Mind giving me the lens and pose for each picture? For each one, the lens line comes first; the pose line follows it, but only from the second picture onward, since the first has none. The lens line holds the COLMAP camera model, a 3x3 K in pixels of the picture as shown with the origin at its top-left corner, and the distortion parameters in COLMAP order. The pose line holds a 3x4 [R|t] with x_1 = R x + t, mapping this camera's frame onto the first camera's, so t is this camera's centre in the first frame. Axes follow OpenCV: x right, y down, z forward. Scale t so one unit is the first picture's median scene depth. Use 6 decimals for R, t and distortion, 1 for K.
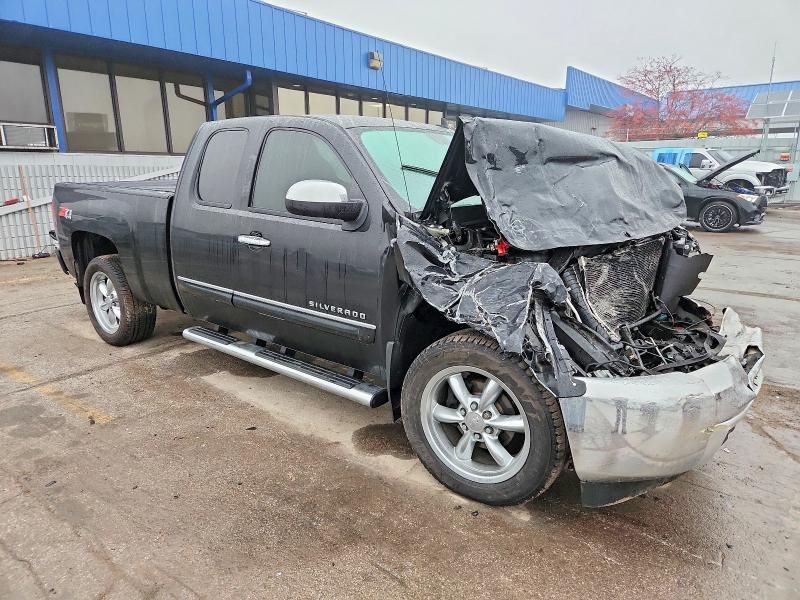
lens RADIAL K [[556.8, 0, 391.5], [0, 556.8, 298.4], [0, 0, 1]] dist [0.092786, -0.086691]
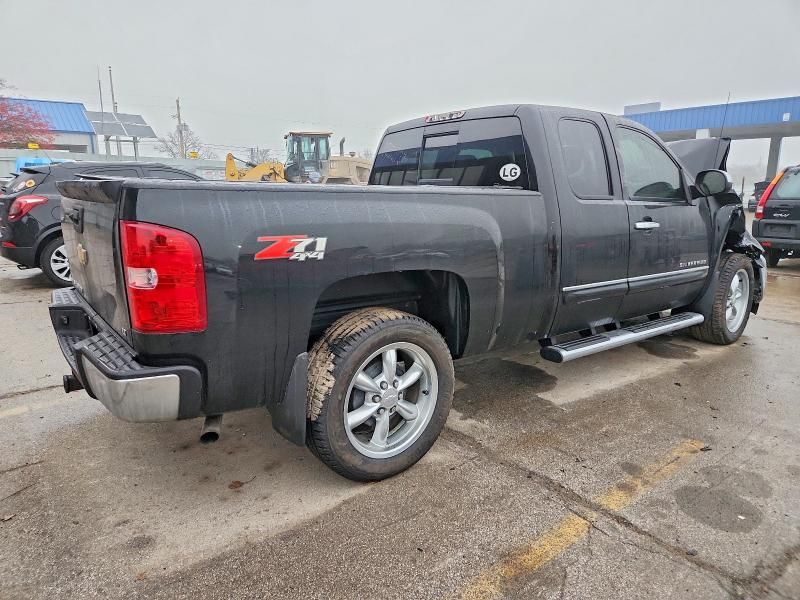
lens RADIAL K [[556.8, 0, 391.5], [0, 556.8, 298.4], [0, 0, 1]] dist [0.092786, -0.086691]
pose [[0.195050, -0.186016, 0.962992, -1.305572], [0.218192, 0.965475, 0.142302, -0.210164], [-0.956215, 0.182361, 0.228903, 1.132886]]
